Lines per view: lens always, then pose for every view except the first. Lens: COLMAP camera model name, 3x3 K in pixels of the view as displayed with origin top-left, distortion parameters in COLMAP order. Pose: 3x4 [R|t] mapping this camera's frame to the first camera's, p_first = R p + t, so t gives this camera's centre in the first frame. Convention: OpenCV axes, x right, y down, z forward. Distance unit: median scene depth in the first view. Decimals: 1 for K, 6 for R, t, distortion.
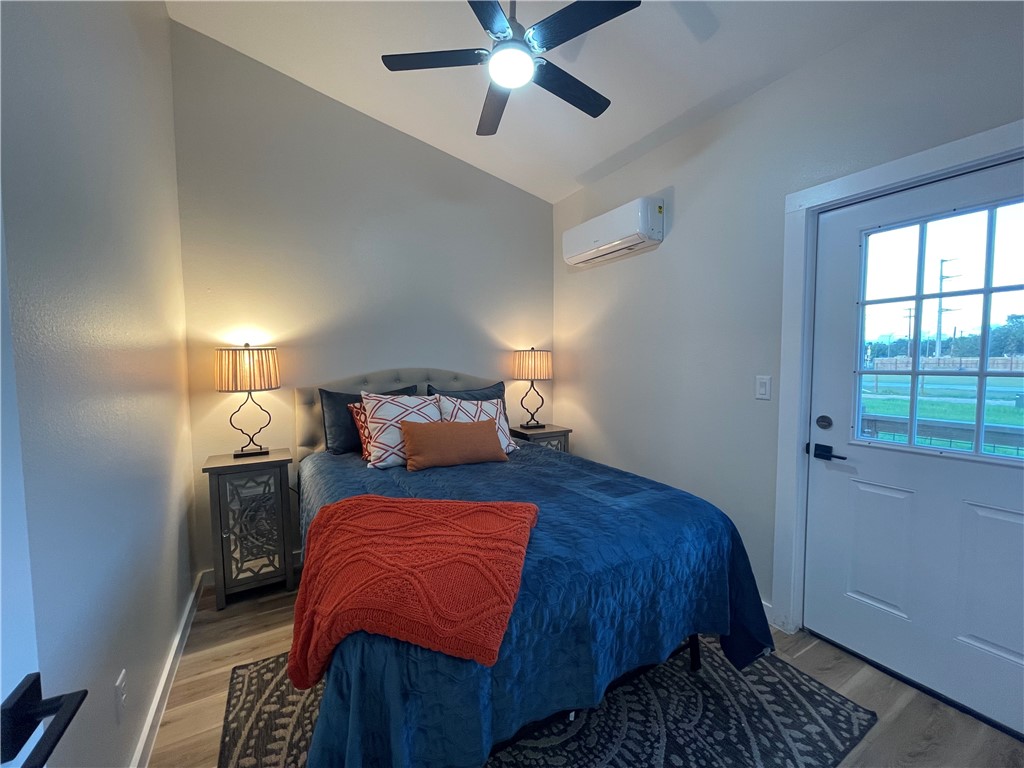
lens RADIAL K [[413.2, 0, 509.6], [0, 413.2, 384.3], [0, 0, 1]] dist [-0.000535, 0.000035]
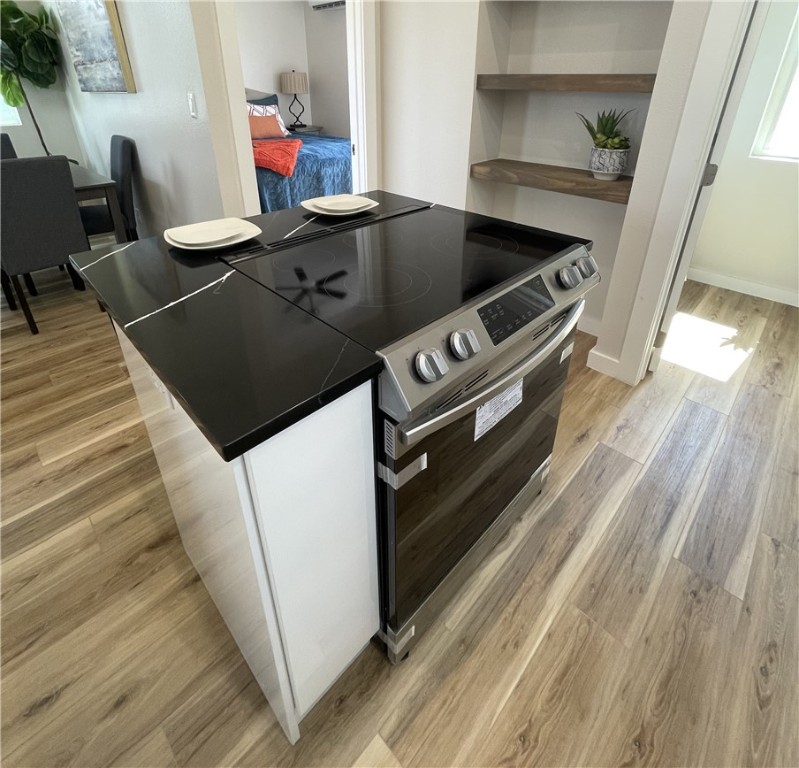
lens RADIAL K [[491.8, 0, 399.5], [0, 491.8, 384.0], [0, 0, 1]] dist [-0.001258, -0.000324]
pose [[0.973478, -0.111363, 0.199848, -0.065016], [0.009314, 0.892099, 0.451744, 0.157412], [-0.228592, -0.437902, 0.869476, -1.398150]]
